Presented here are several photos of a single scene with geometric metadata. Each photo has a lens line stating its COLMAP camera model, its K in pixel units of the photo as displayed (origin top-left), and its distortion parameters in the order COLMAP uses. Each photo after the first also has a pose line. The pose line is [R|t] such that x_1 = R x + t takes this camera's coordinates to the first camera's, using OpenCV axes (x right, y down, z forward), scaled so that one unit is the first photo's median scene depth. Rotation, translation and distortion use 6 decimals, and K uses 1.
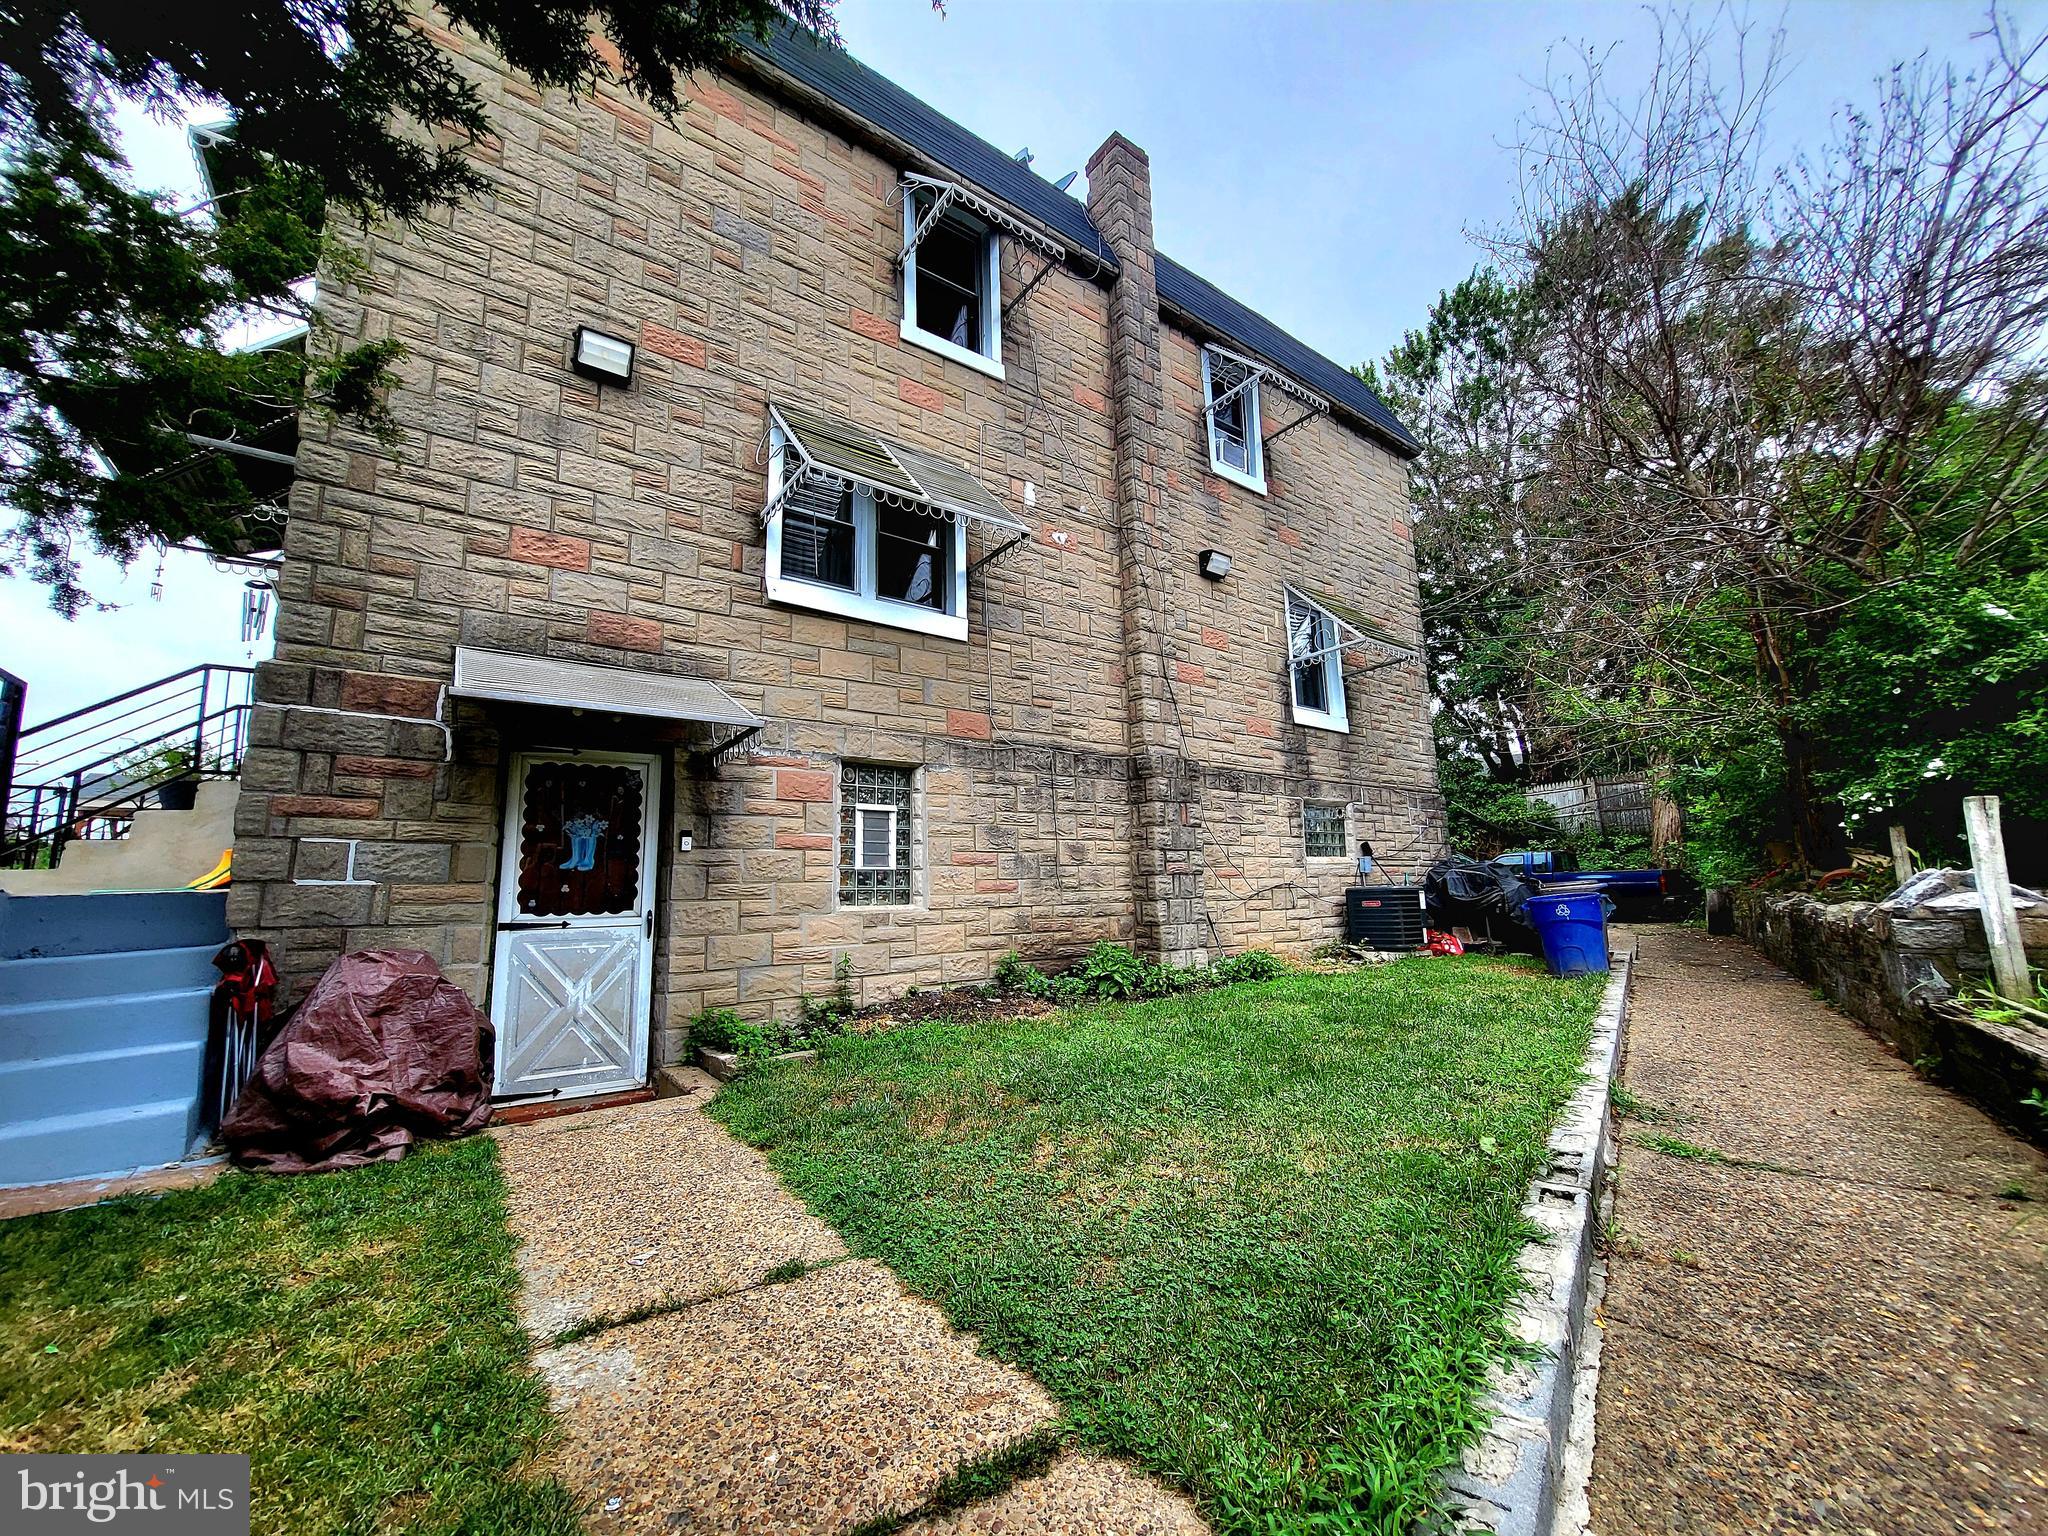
lens RADIAL K [[803.9, 0, 1029.1], [0, 803.9, 775.2], [0, 0, 1]] dist [0.002601, -0.003892]
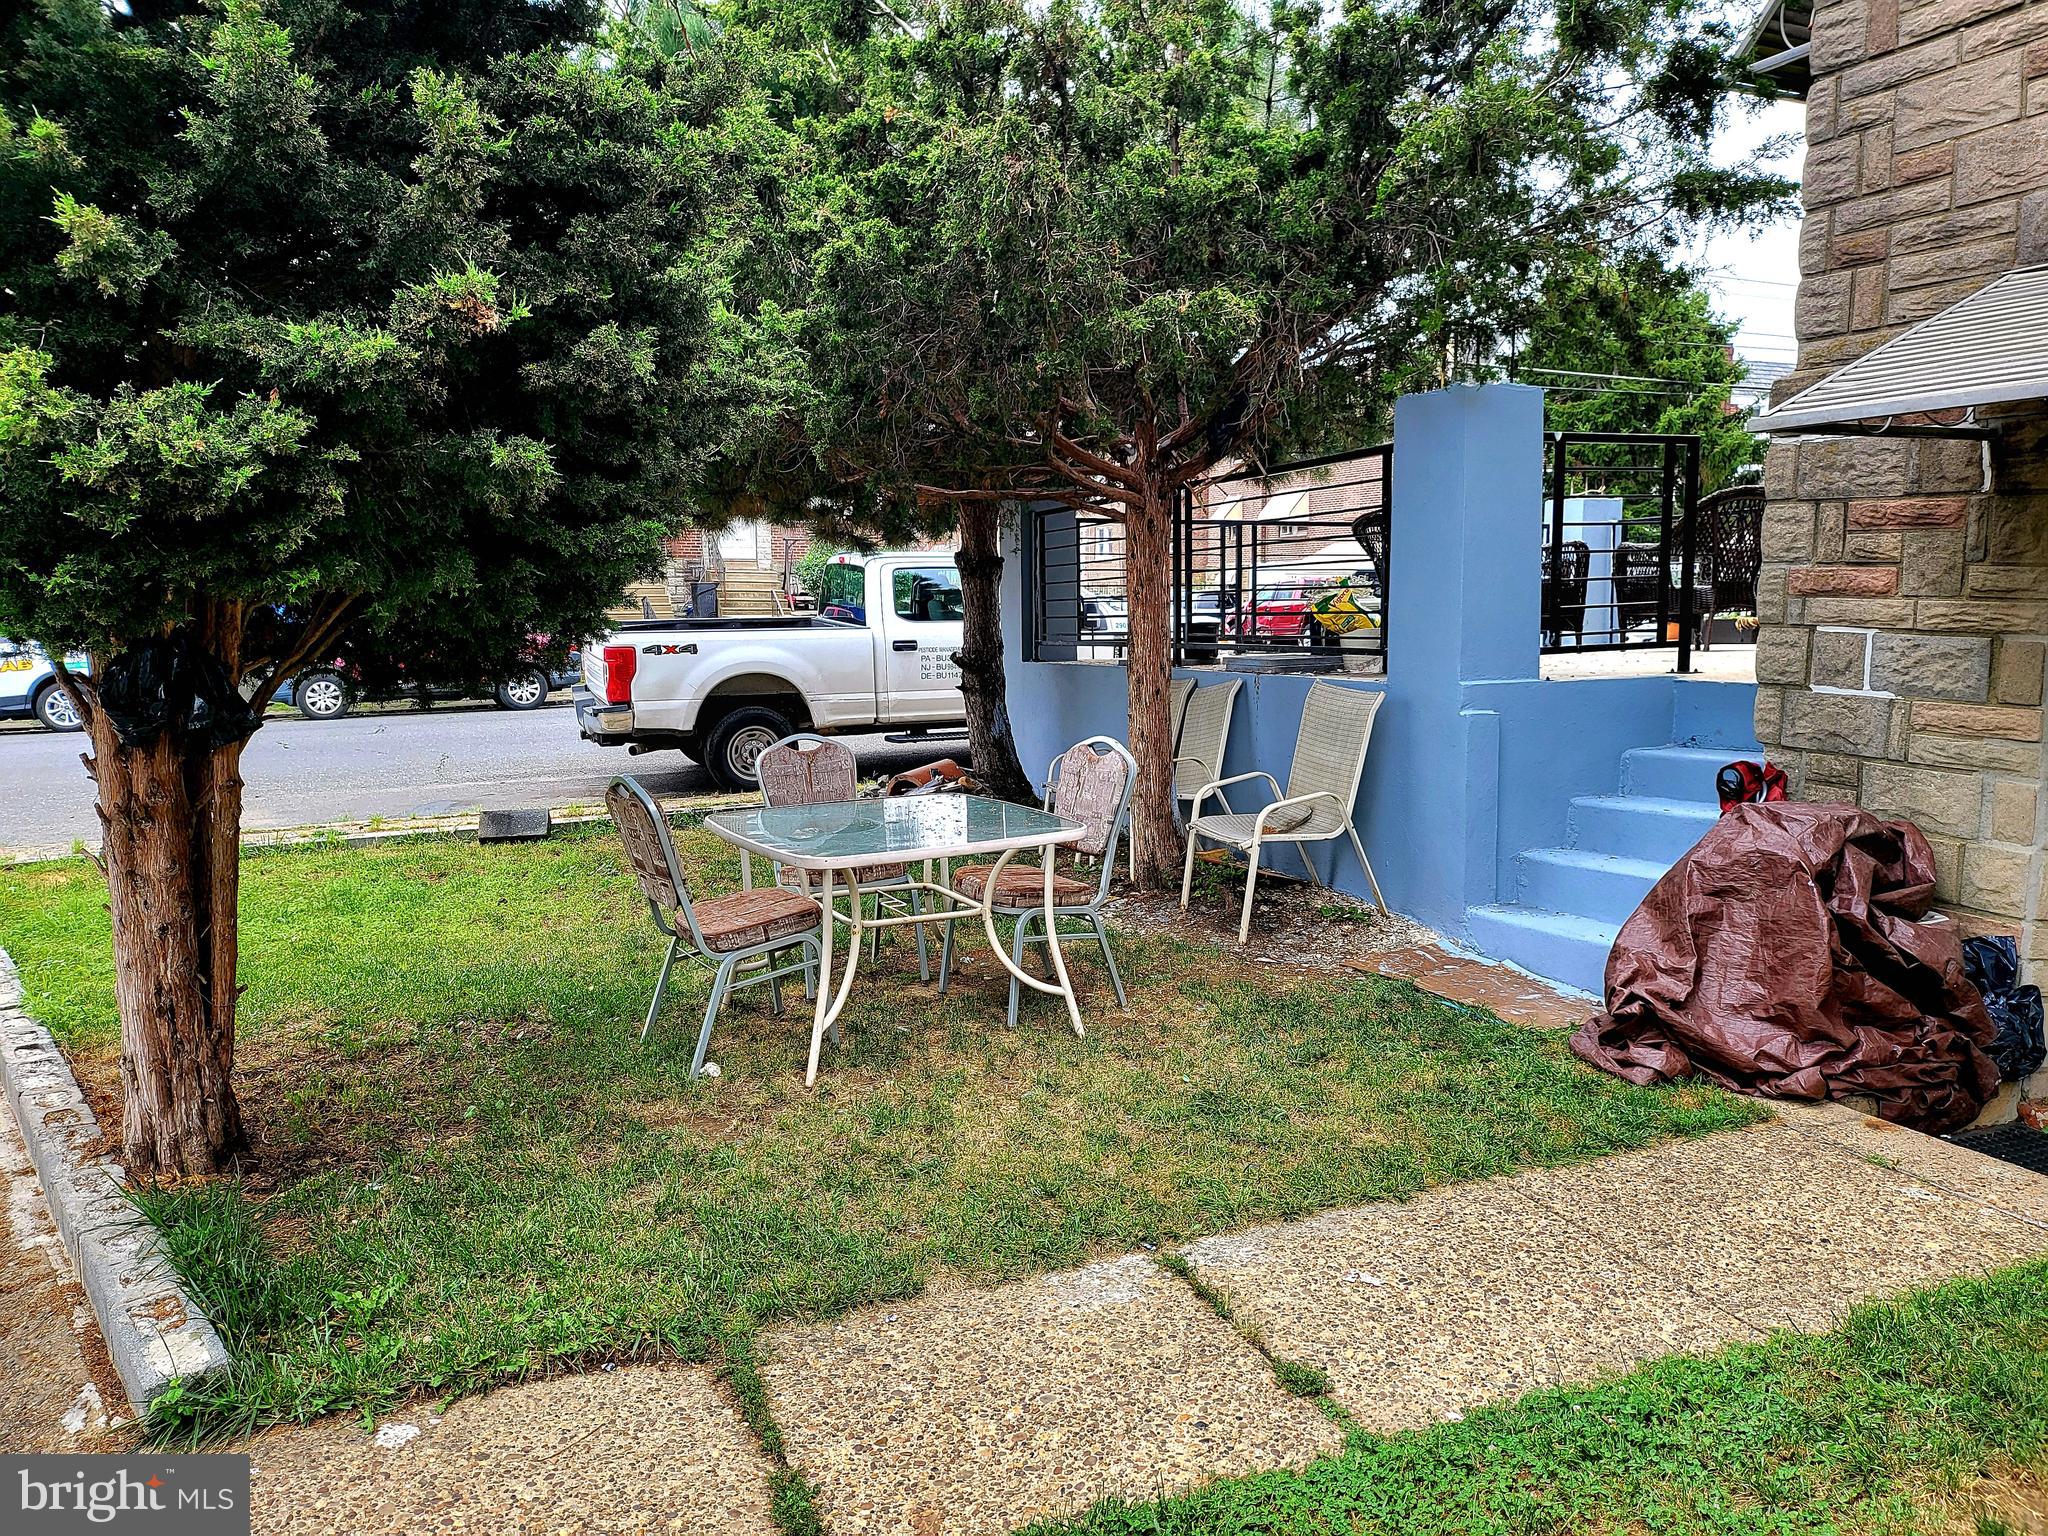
lens RADIAL K [[1433.8, 0, 1024.0], [0, 1433.8, 768.0], [0, 0, 1]] dist [0.058866, -0.064340]
pose [[-0.221691, 0.146335, -0.964074, 0.376464], [0.156327, 0.981221, 0.112990, -0.040115], [0.962505, -0.125662, -0.240403, 0.470147]]
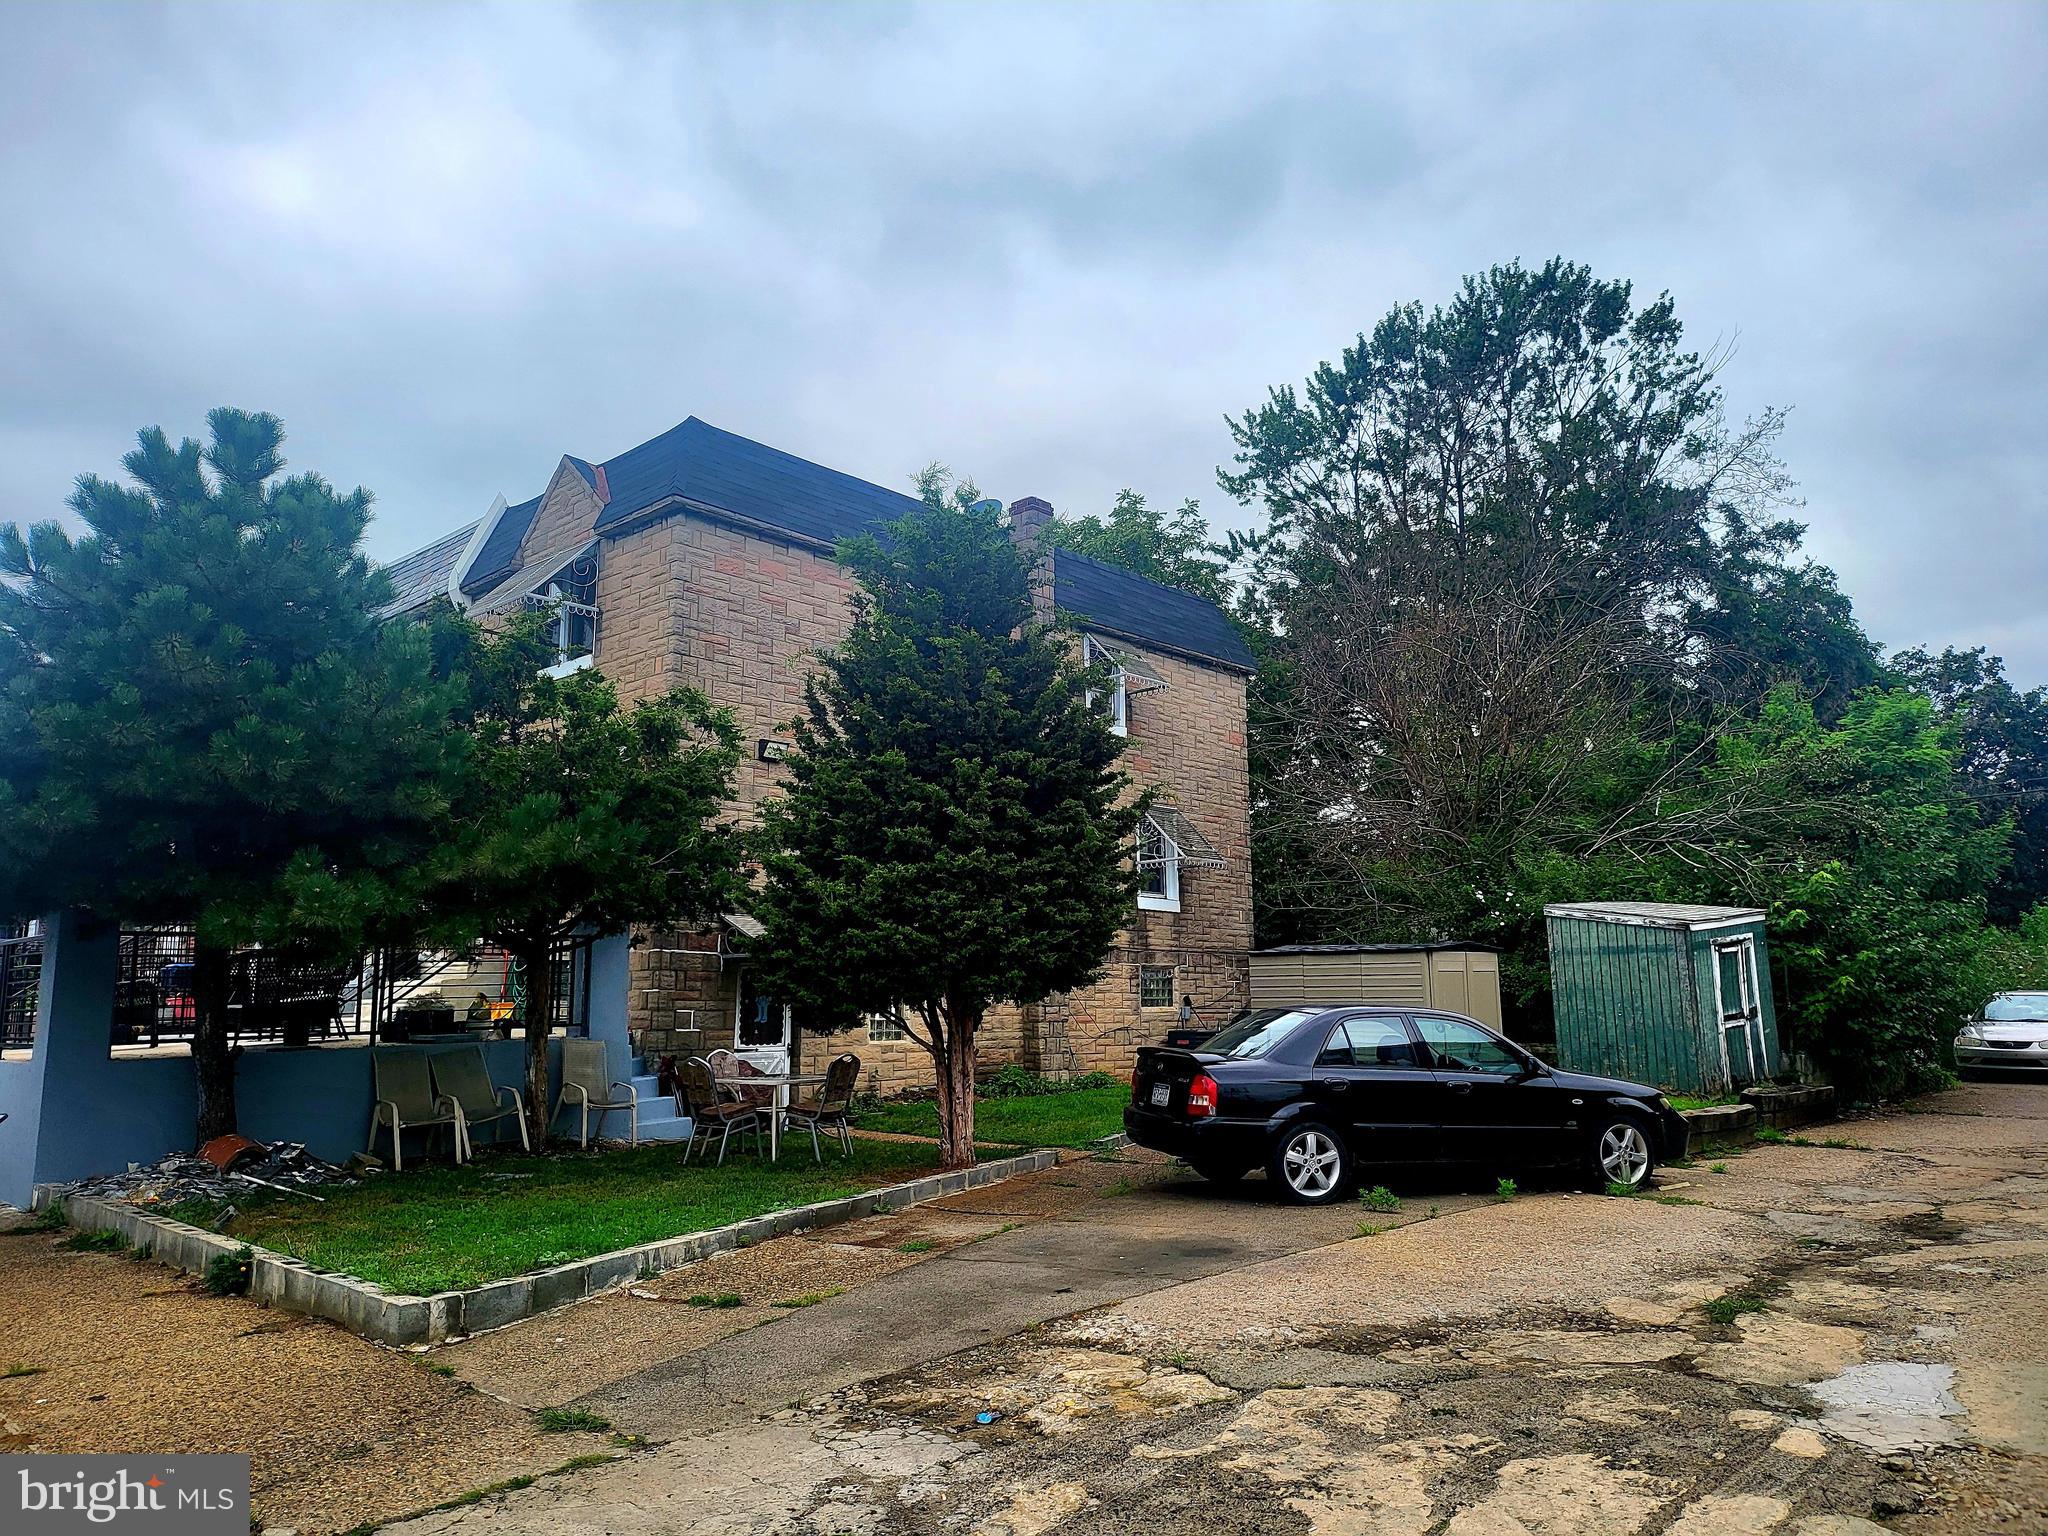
lens RADIAL K [[1441.3, 0, 1028.6], [0, 1441.3, 754.4], [0, 0, 1]] dist [0.060360, -0.068422]
pose [[0.982744, 0.050330, 0.177993, -0.528718], [-0.045775, 0.998513, -0.029608, -0.425202], [-0.179218, 0.020949, 0.983586, -2.412402]]
